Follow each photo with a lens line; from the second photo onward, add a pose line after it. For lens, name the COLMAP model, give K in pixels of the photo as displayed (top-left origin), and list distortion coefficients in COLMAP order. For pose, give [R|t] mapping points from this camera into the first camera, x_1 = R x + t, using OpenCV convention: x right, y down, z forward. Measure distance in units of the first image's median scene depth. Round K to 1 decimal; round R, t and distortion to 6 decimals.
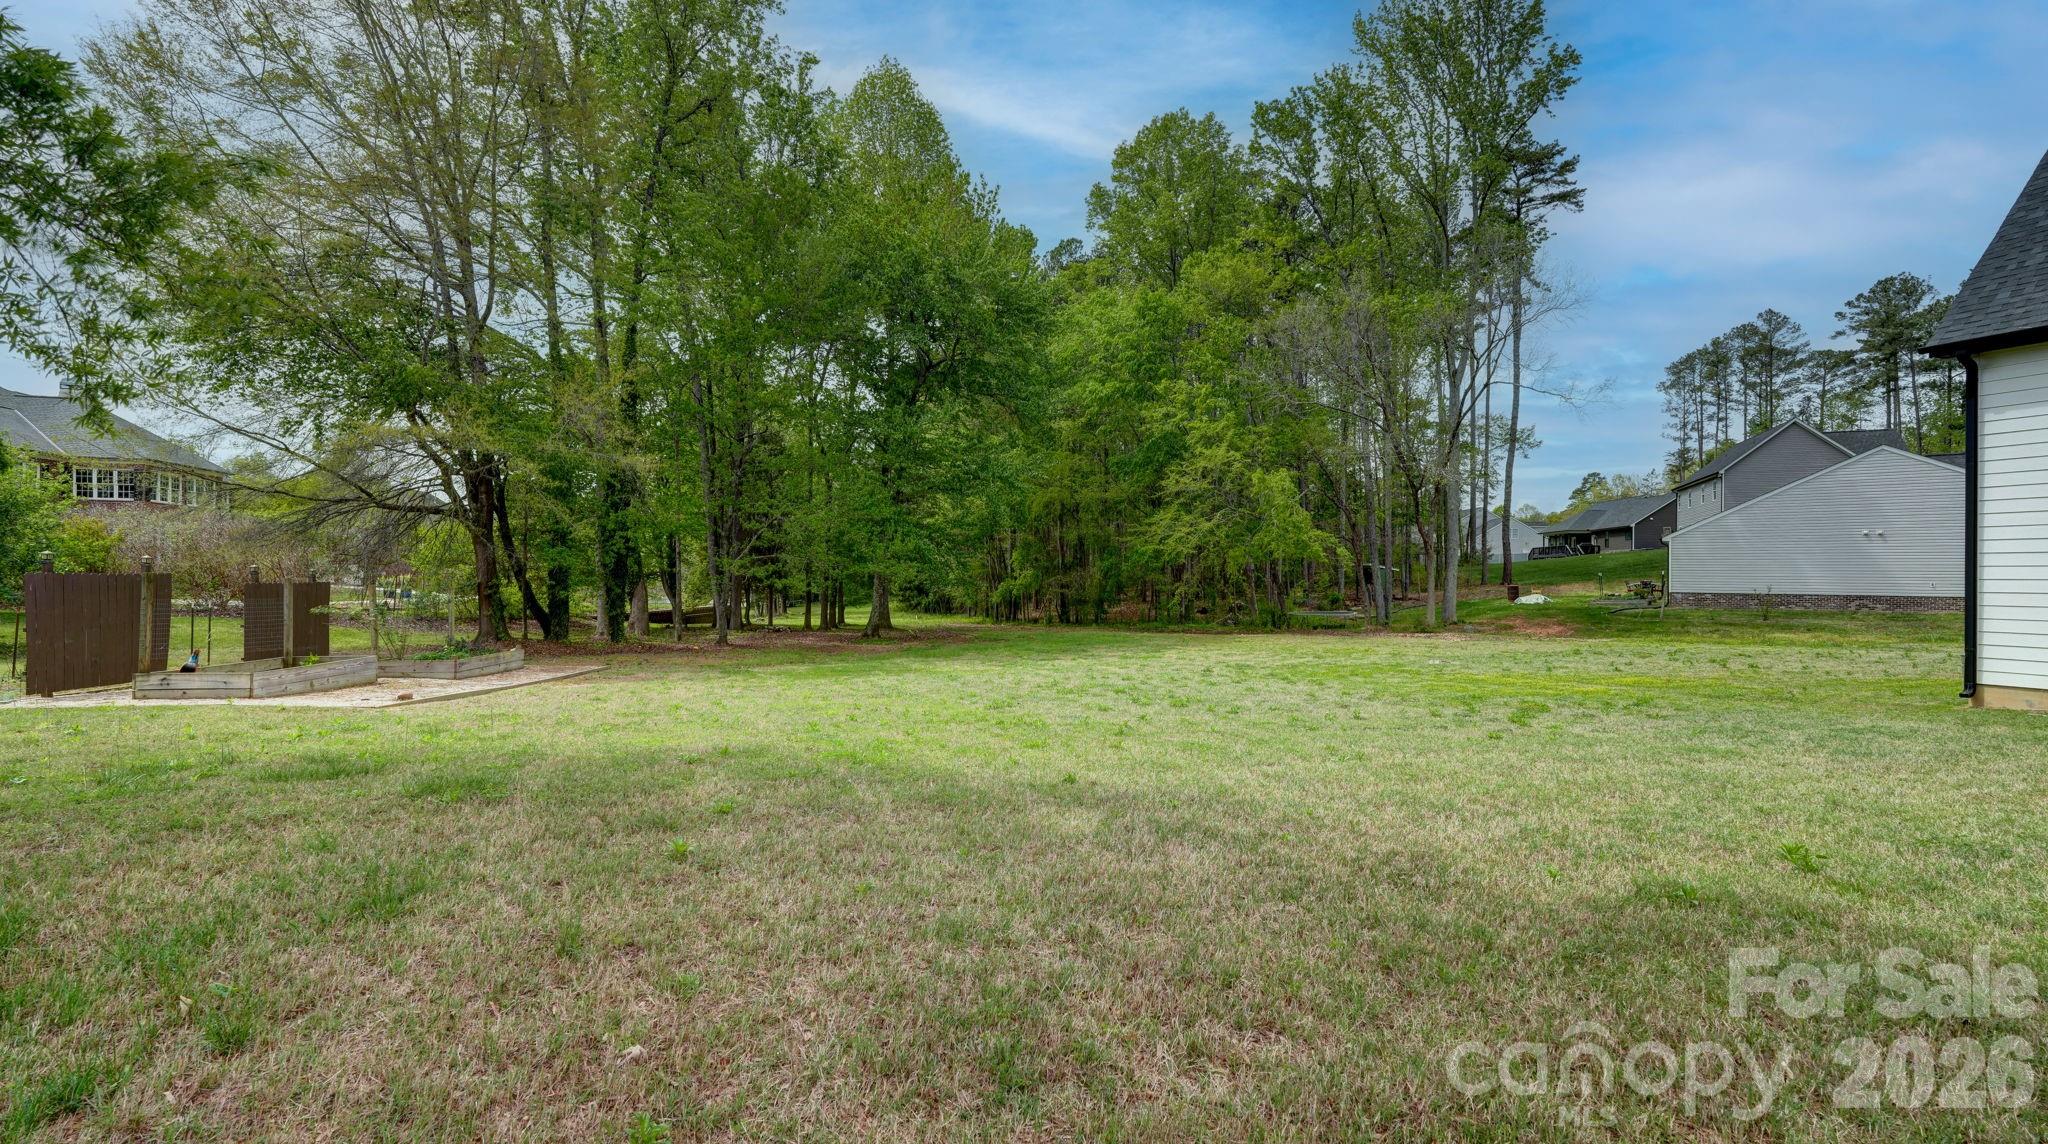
lens RADIAL K [[900.4, 0, 1067.4], [0, 900.4, 575.8], [0, 0, 1]] dist [-0.002817, -0.000278]
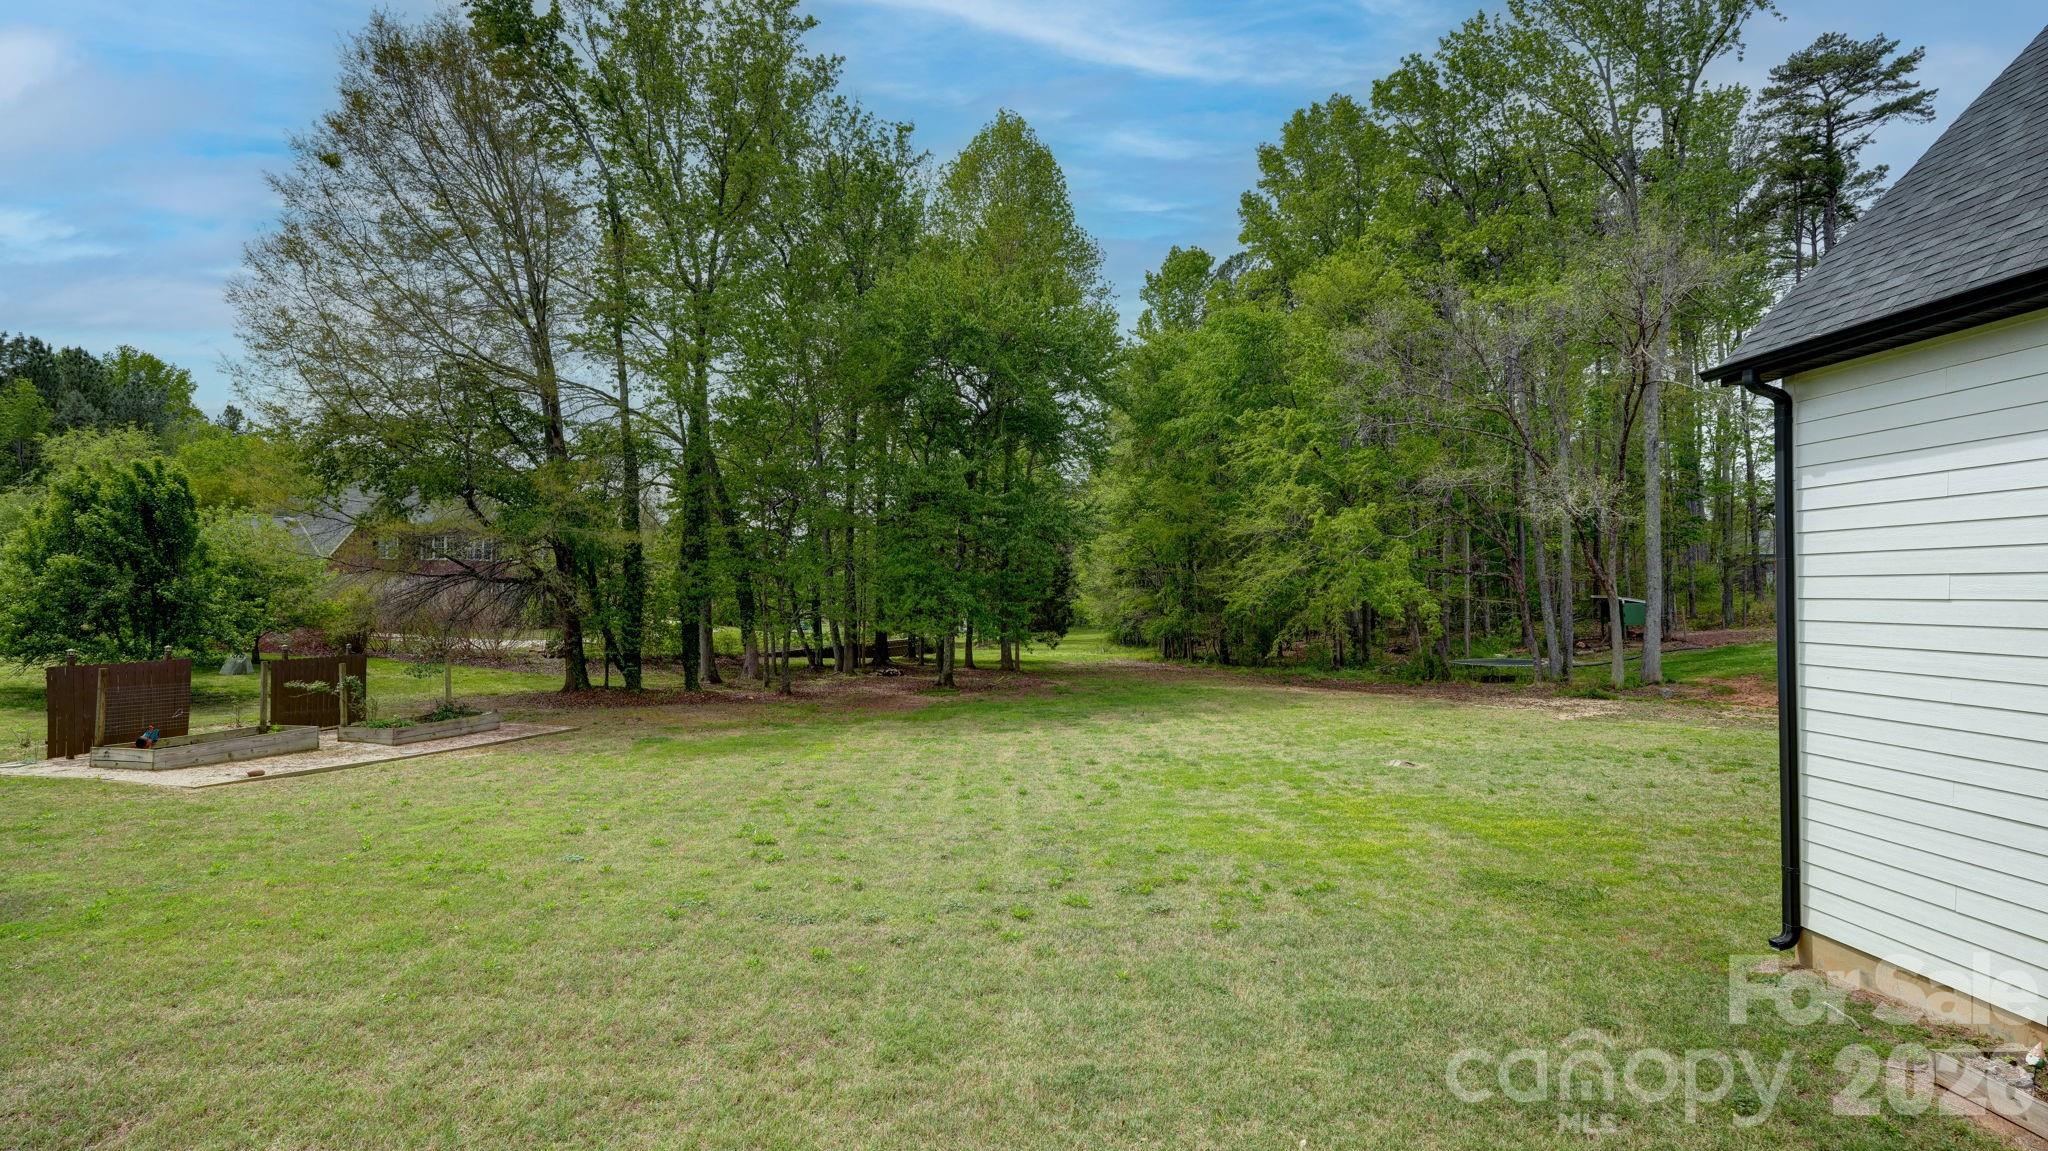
lens RADIAL K [[911.5, 0, 1049.7], [0, 911.5, 574.7], [0, 0, 1]] dist [0.002651, 0.000833]
pose [[0.937536, -0.012699, -0.347655, 0.216025], [0.006538, 0.999800, -0.018889, -0.031796], [0.347826, 0.015436, 0.937432, 0.067466]]
